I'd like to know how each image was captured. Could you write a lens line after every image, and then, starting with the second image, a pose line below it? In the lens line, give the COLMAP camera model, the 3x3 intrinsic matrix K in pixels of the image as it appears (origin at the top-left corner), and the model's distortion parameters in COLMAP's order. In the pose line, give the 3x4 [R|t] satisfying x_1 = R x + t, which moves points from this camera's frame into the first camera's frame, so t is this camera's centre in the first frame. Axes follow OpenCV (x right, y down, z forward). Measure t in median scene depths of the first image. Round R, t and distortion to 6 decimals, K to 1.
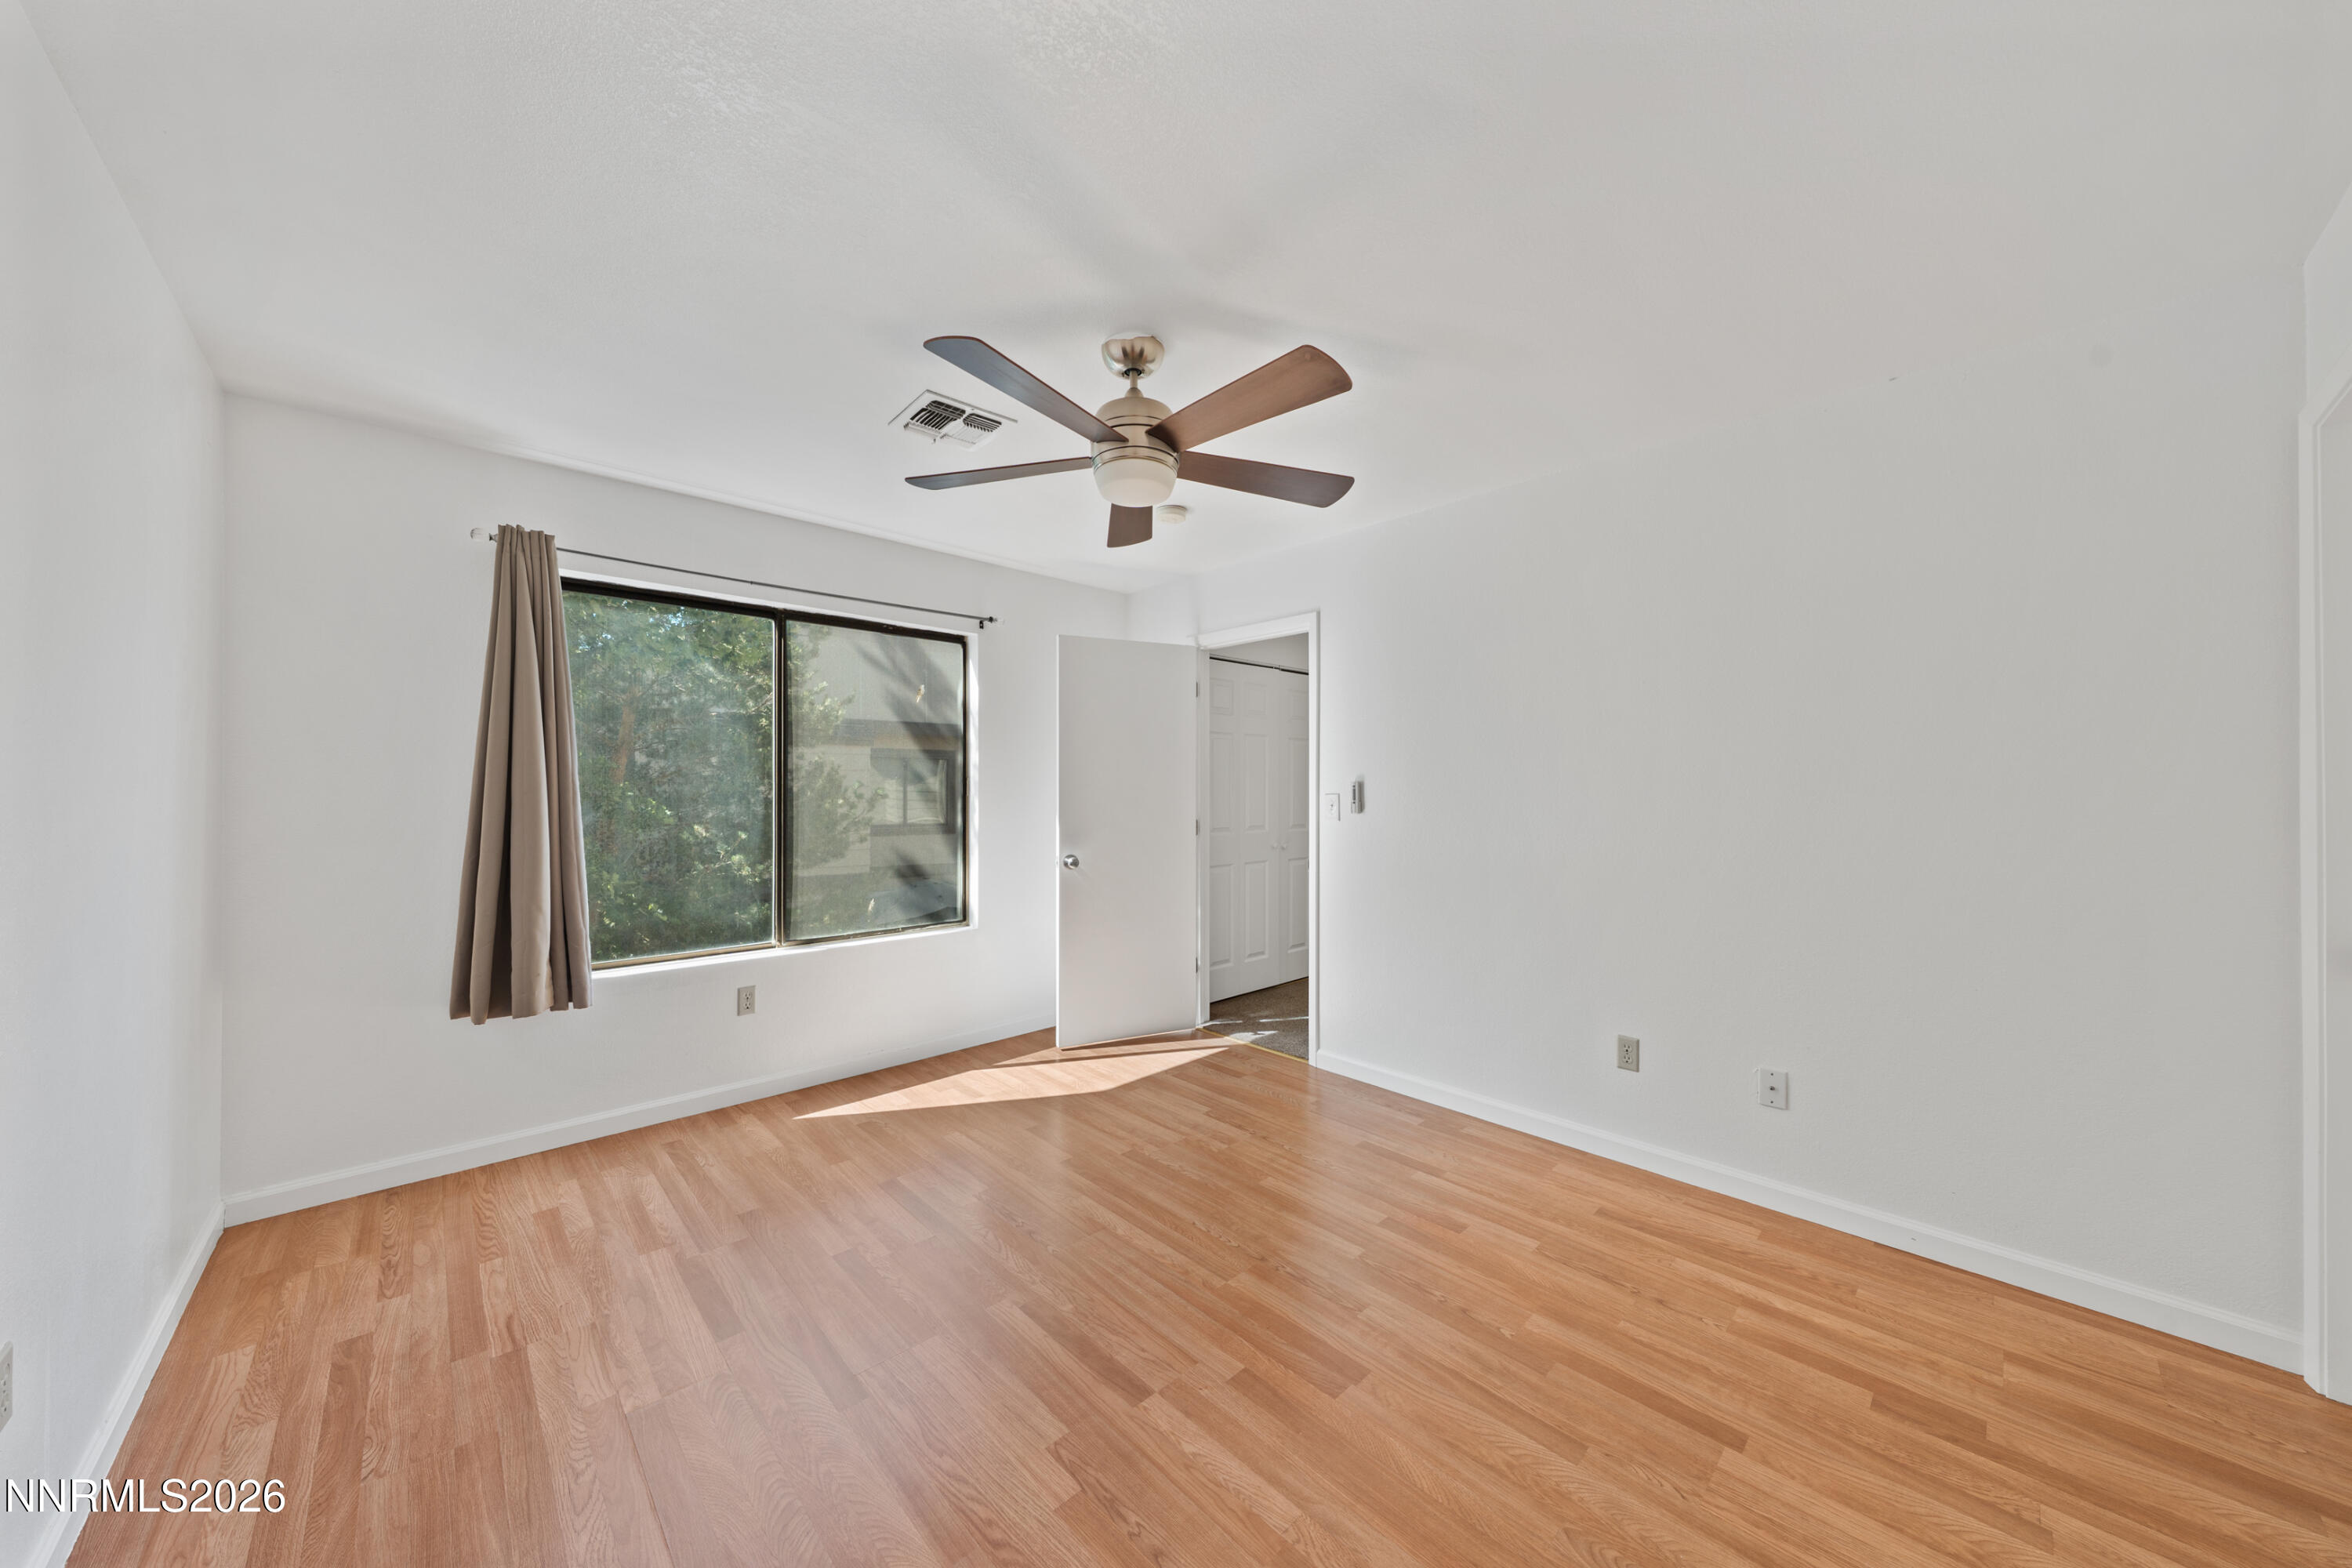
lens RADIAL K [[795.2, 0, 1176.1], [0, 795.2, 780.3], [0, 0, 1]] dist [-0.000742, -0.000133]
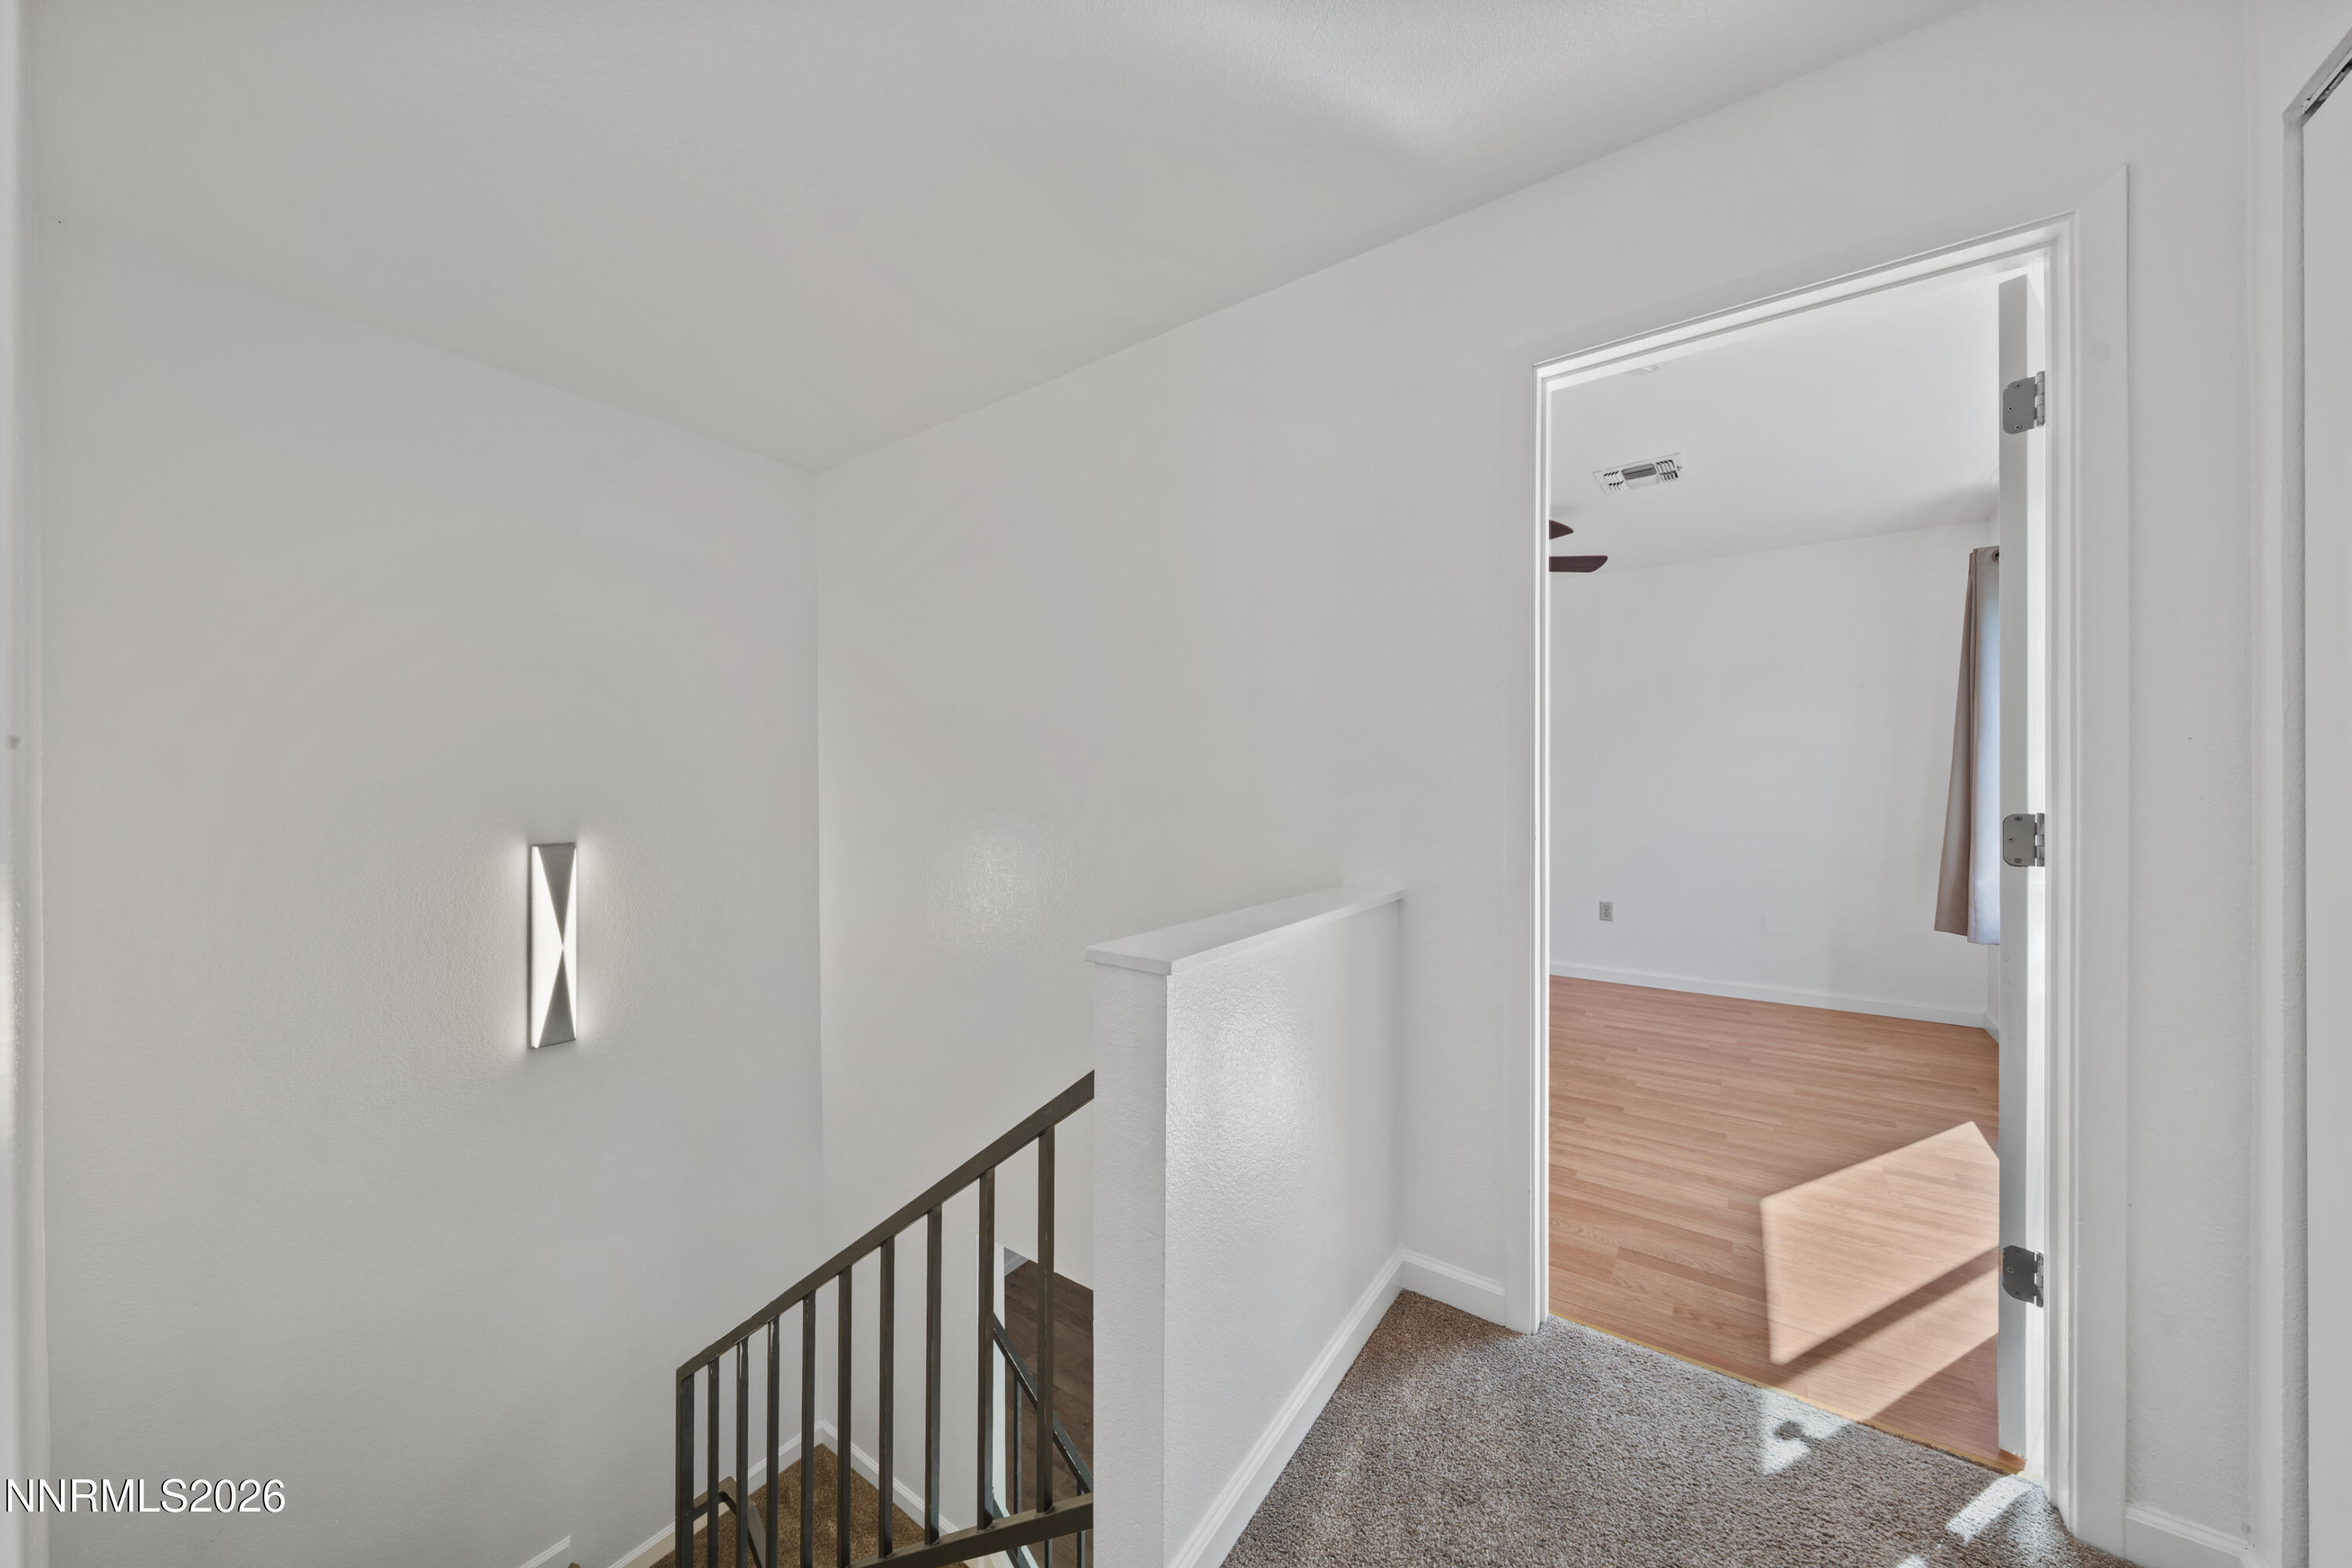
lens RADIAL K [[808.6, 0, 1163.1], [0, 808.6, 784.4], [0, 0, 1]] dist [0.000178, -0.000015]
pose [[-0.982728, -0.002173, -0.185045, 0.738478], [0.000106, 0.999924, -0.012303, 0.072212], [0.185058, -0.012110, -0.982653, 2.193155]]
